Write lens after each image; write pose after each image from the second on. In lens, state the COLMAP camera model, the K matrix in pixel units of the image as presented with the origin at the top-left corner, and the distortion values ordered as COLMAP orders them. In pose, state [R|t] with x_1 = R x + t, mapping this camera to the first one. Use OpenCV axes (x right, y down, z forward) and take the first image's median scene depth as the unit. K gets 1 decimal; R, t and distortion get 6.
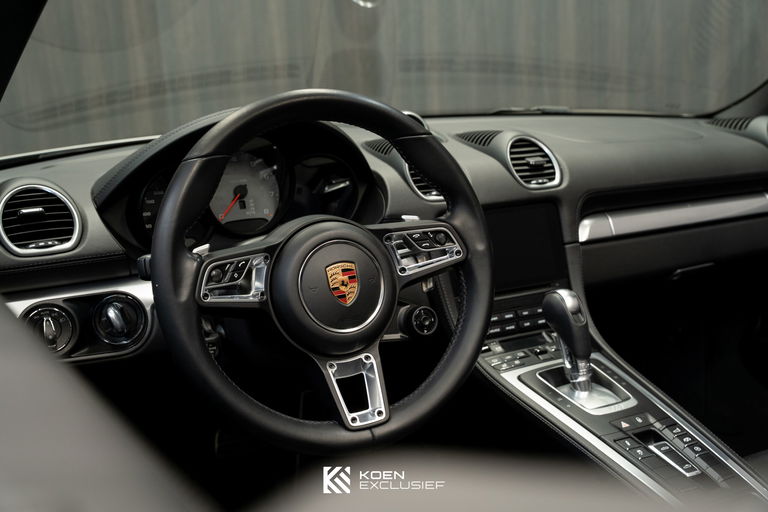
lens RADIAL K [[936.4, 0, 384.0], [0, 936.4, 256.0], [0, 0, 1]] dist [-0.005074, -0.002418]
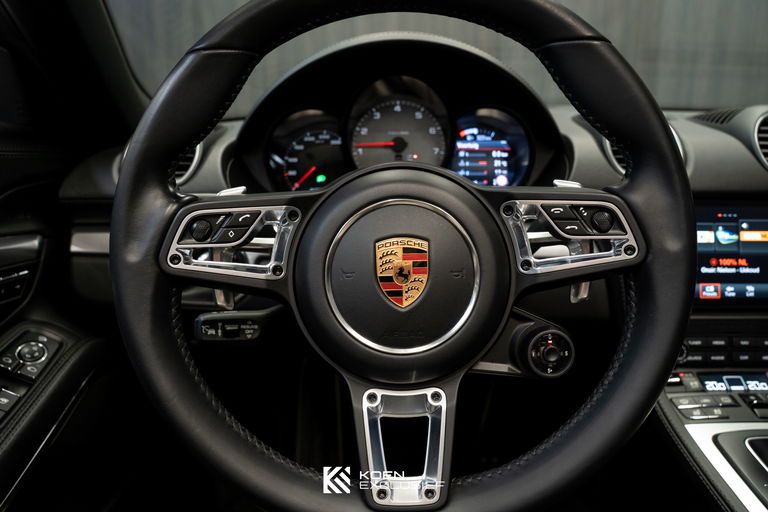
lens RADIAL K [[527.9, 0, 384.0], [0, 527.9, 256.0], [0, 0, 1]] dist [-0.157511, 0.104922]
pose [[0.873575, 0.151620, -0.462470, 0.093555], [-0.124714, 0.988245, 0.088417, -0.008359], [0.470439, -0.019563, 0.882216, 0.656868]]
